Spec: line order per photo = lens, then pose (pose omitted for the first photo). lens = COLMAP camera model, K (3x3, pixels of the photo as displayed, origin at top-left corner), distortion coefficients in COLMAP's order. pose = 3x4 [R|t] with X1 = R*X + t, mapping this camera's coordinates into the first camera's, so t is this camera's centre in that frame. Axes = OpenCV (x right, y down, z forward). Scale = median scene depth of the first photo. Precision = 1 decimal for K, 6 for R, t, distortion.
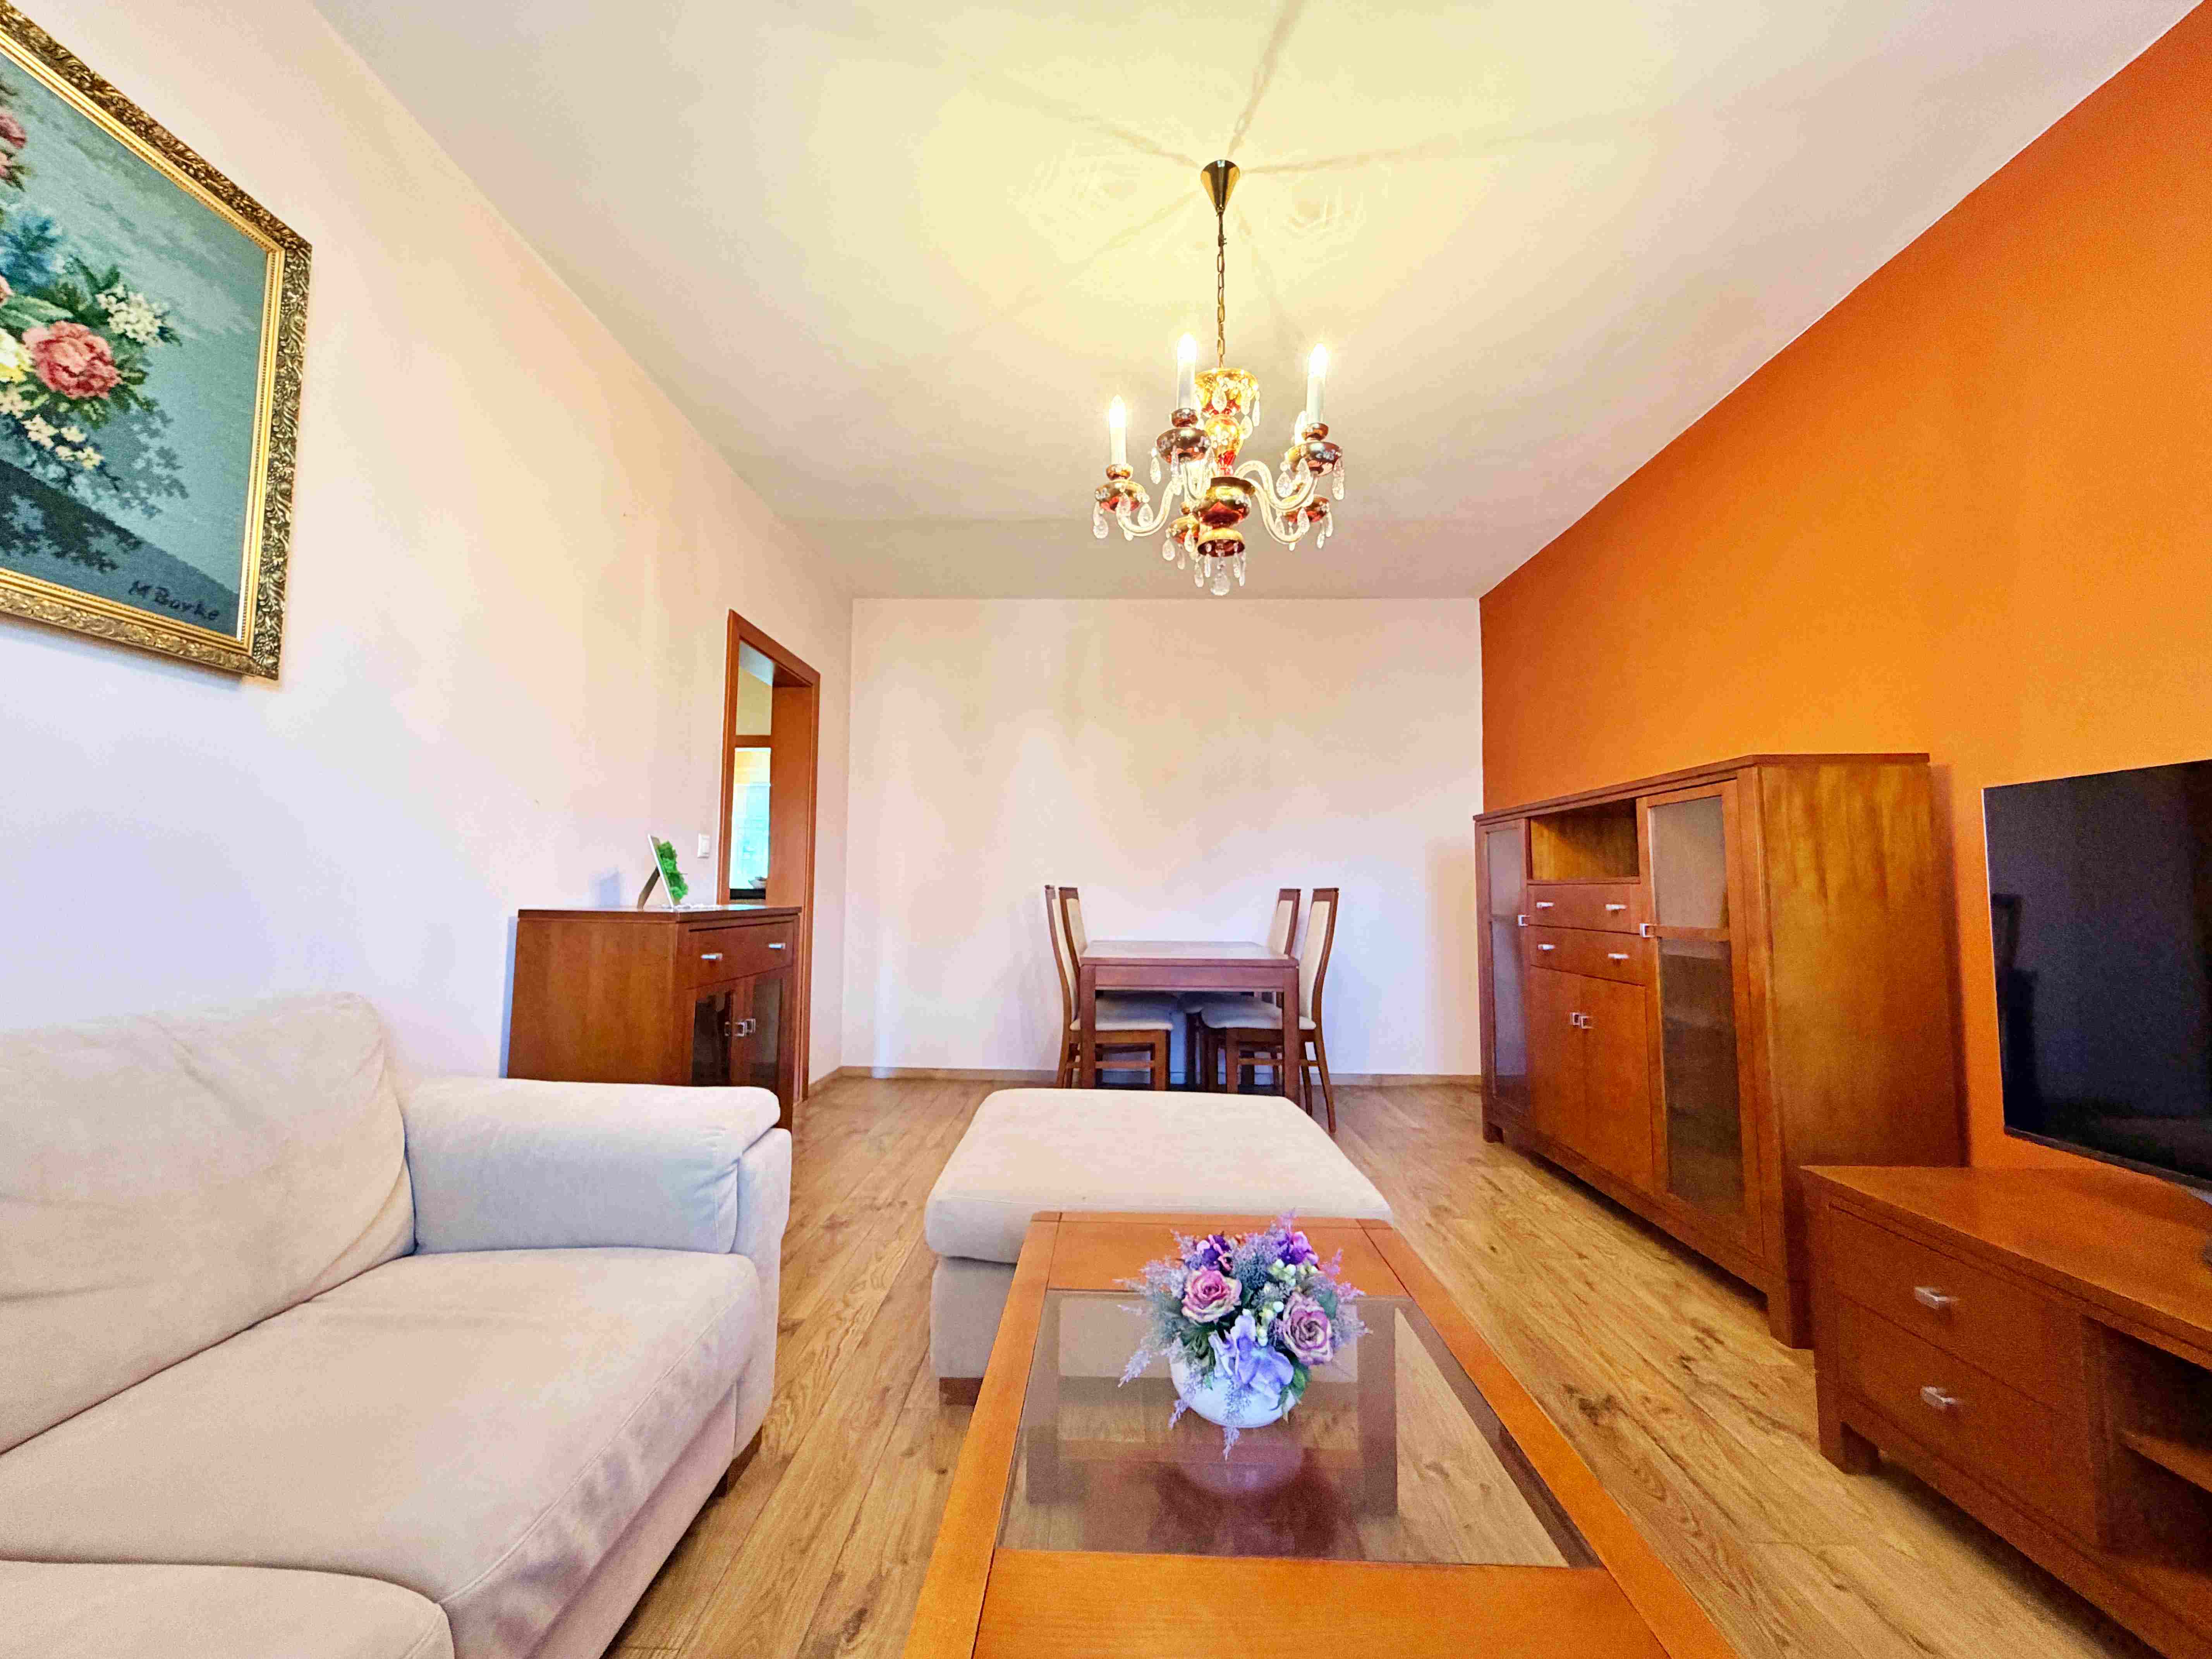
lens RADIAL K [[902.8, 0, 1101.5], [0, 902.8, 828.5], [0, 0, 1]] dist [0.003830, -0.000825]
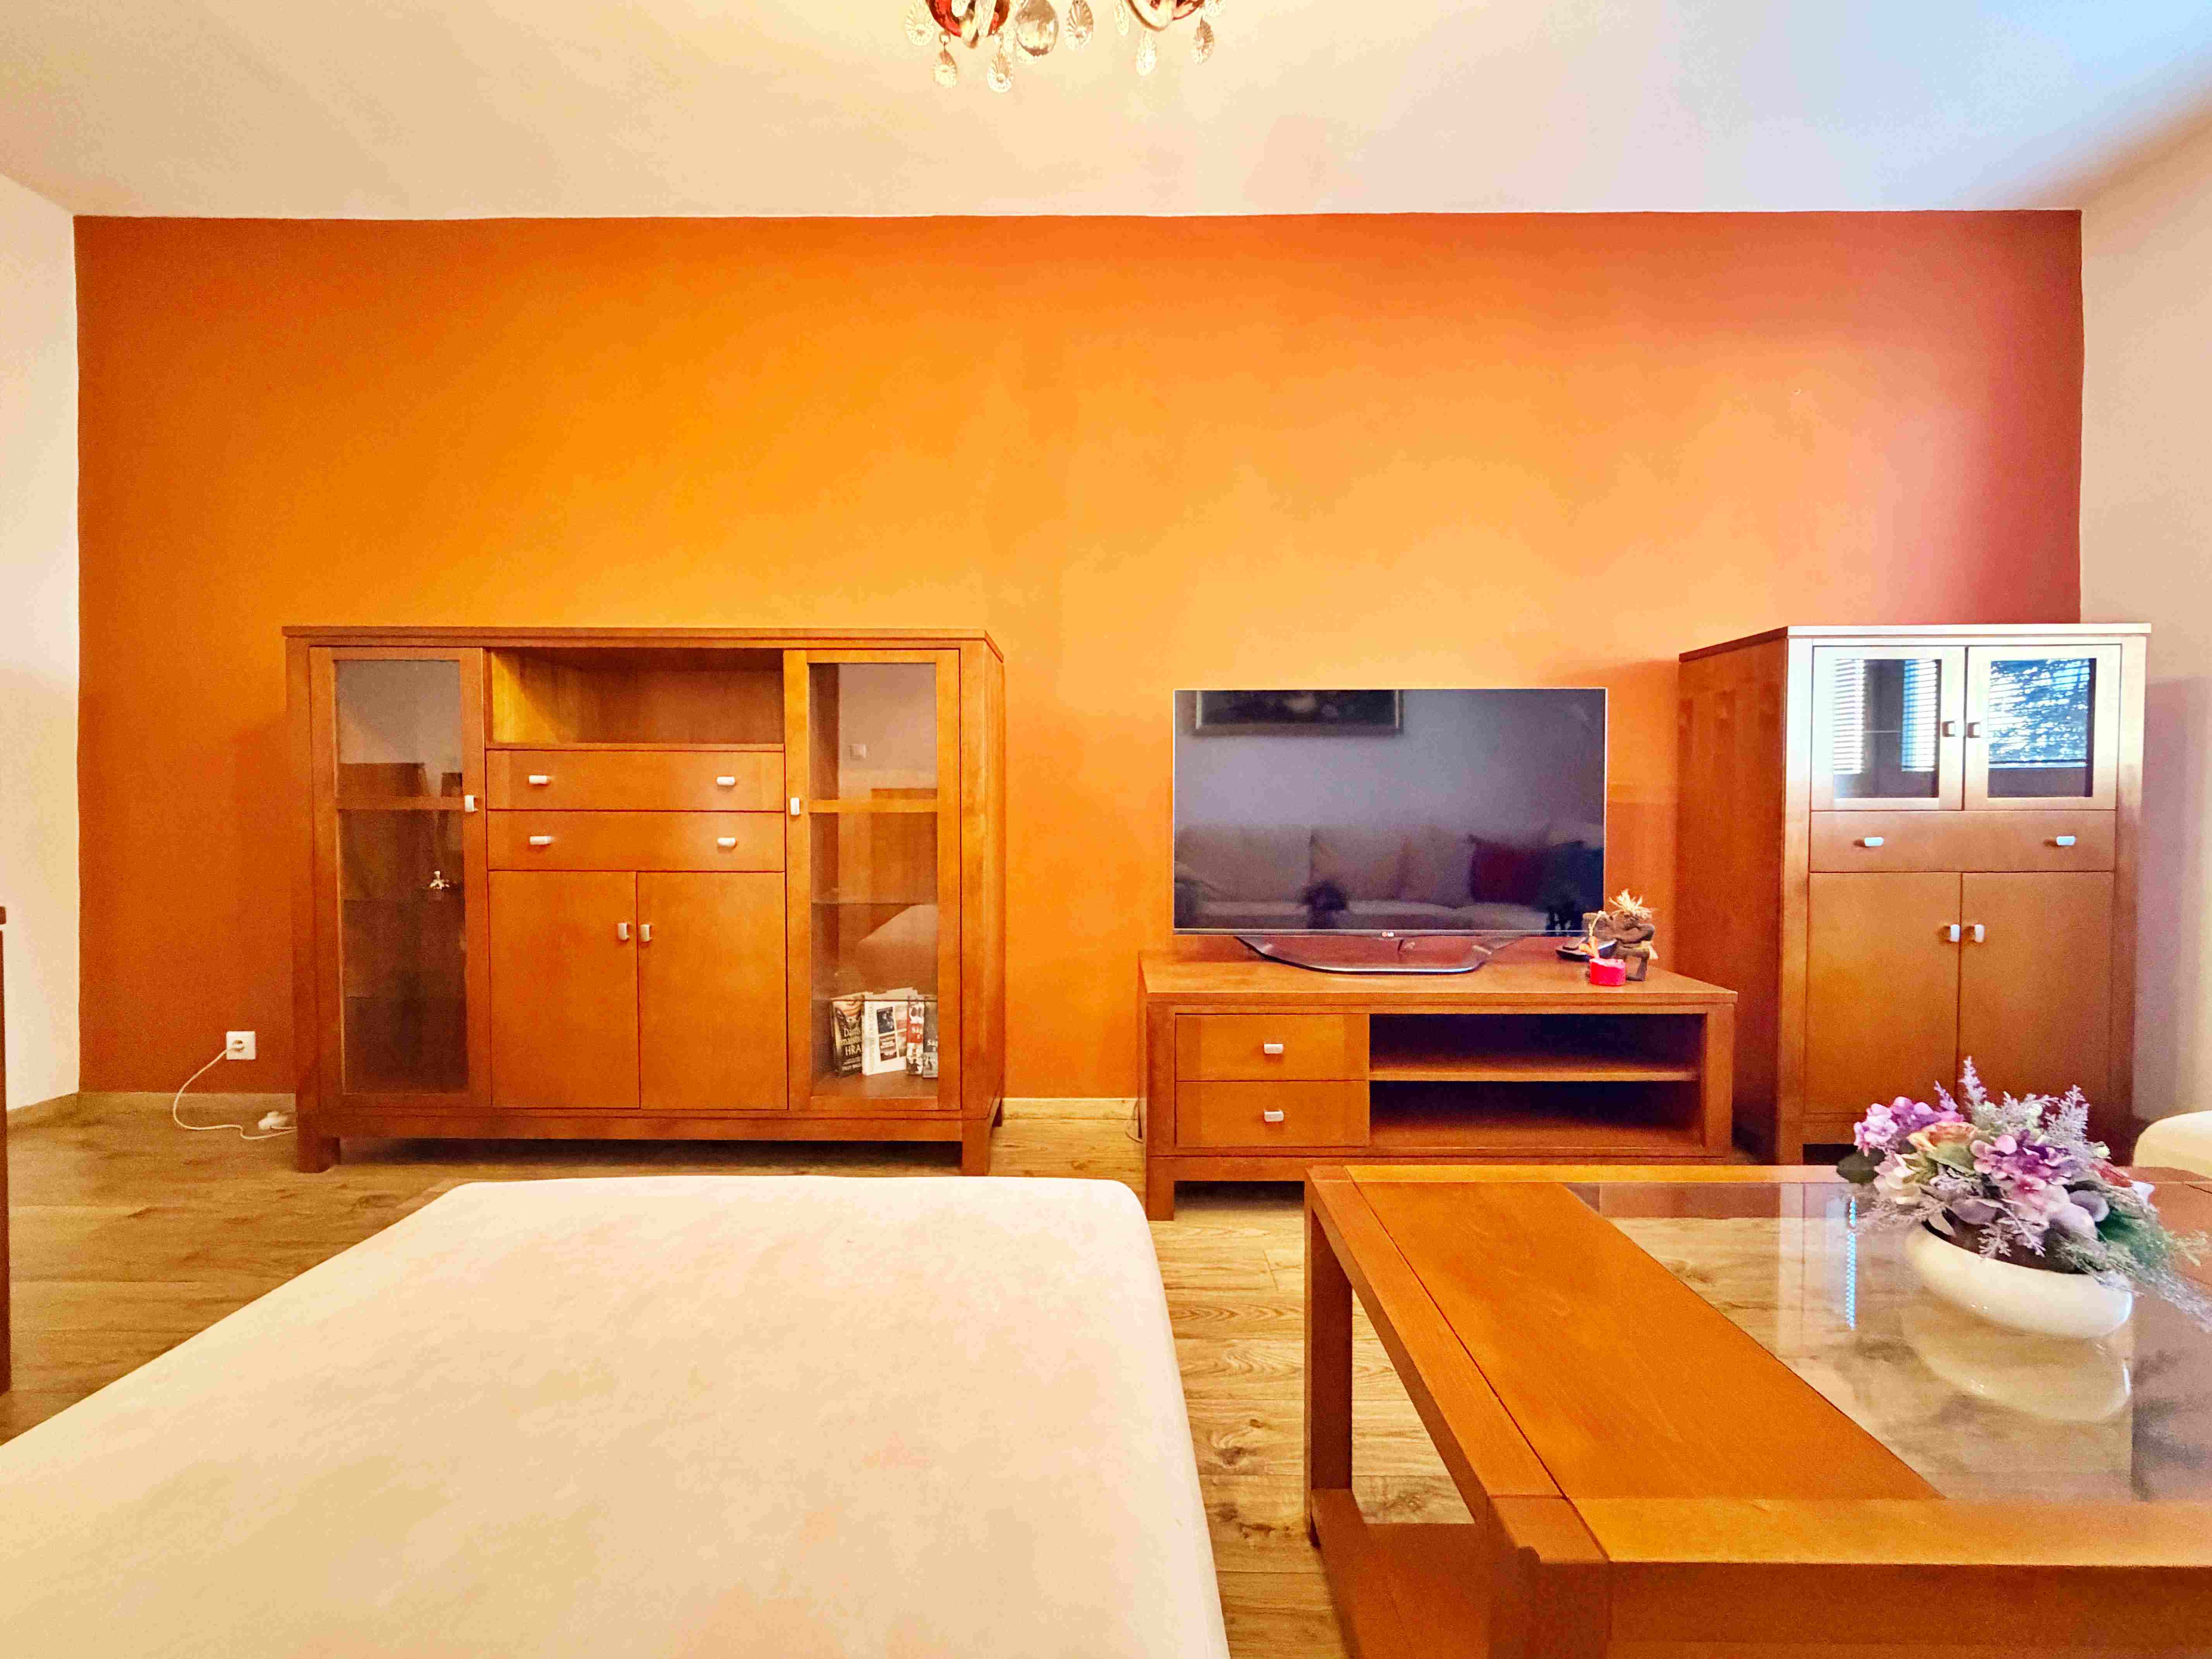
lens RADIAL K [[902.8, 0, 1100.7], [0, 902.8, 824.0], [0, 0, 1]] dist [0.003830, -0.000825]
pose [[-0.017586, -0.028968, 0.999426, -0.372337], [-0.072057, 0.997018, 0.027630, 0.120357], [-0.997245, -0.071530, -0.019621, 1.030781]]
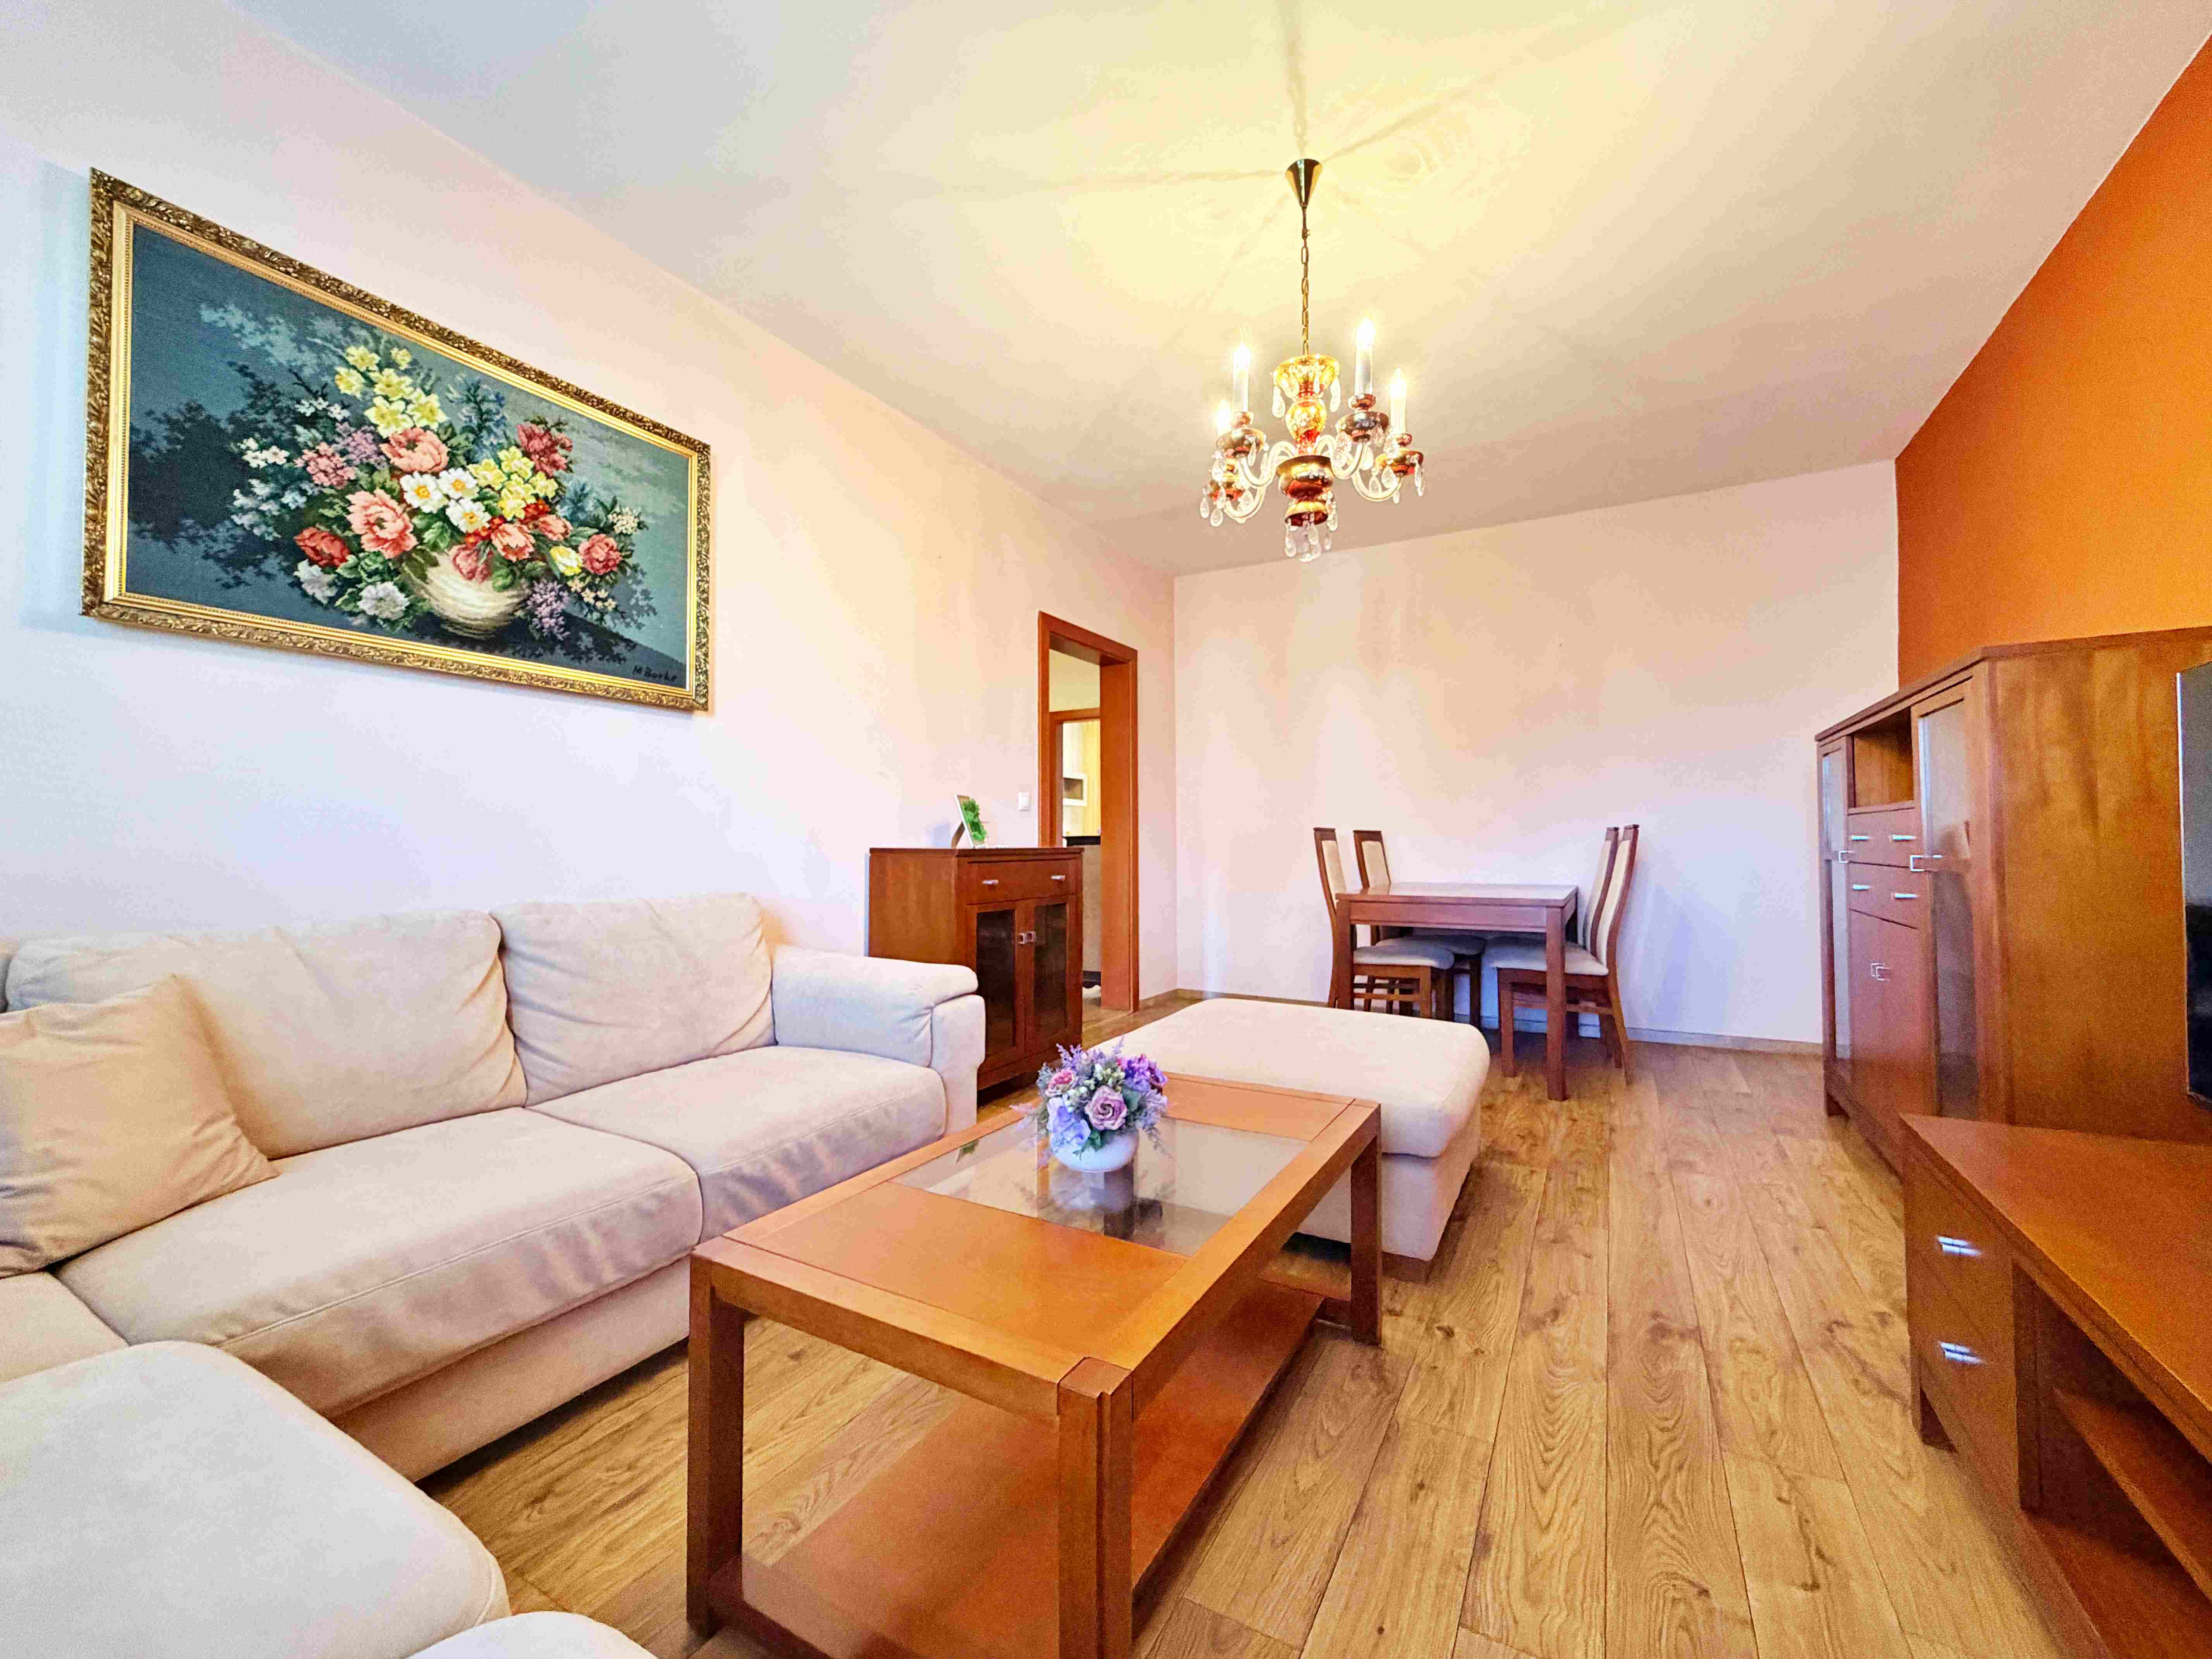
lens RADIAL K [[902.8, 0, 1096.8], [0, 902.8, 829.1], [0, 0, 1]] dist [0.003830, -0.000825]
pose [[0.879603, -0.018140, -0.475362, 0.472142], [0.043864, 0.998108, 0.043077, 0.015099], [0.473681, -0.058742, 0.878735, -0.143759]]
